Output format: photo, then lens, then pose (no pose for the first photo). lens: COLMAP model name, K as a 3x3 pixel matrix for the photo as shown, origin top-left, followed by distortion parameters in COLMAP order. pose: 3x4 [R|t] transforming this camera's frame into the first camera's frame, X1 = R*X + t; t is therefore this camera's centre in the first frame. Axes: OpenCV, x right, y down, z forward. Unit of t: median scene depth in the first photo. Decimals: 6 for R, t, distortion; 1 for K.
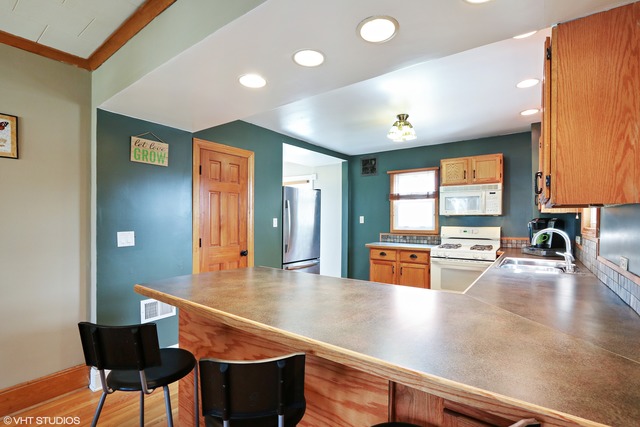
lens RADIAL K [[301.2, 0, 320.4], [0, 301.2, 218.1], [0, 0, 1]] dist [0.000119, -0.000023]
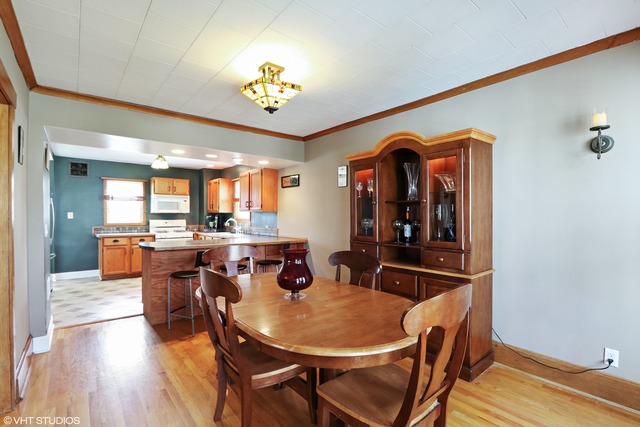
lens RADIAL K [[301.2, 0, 320.1], [0, 301.2, 216.9], [0, 0, 1]] dist [0.000119, -0.000023]
pose [[0.251718, -0.002710, 0.967797, -0.864437], [-0.004102, 0.999984, 0.003867, 0.002484], [-0.967792, -0.004943, 0.251703, -0.219693]]
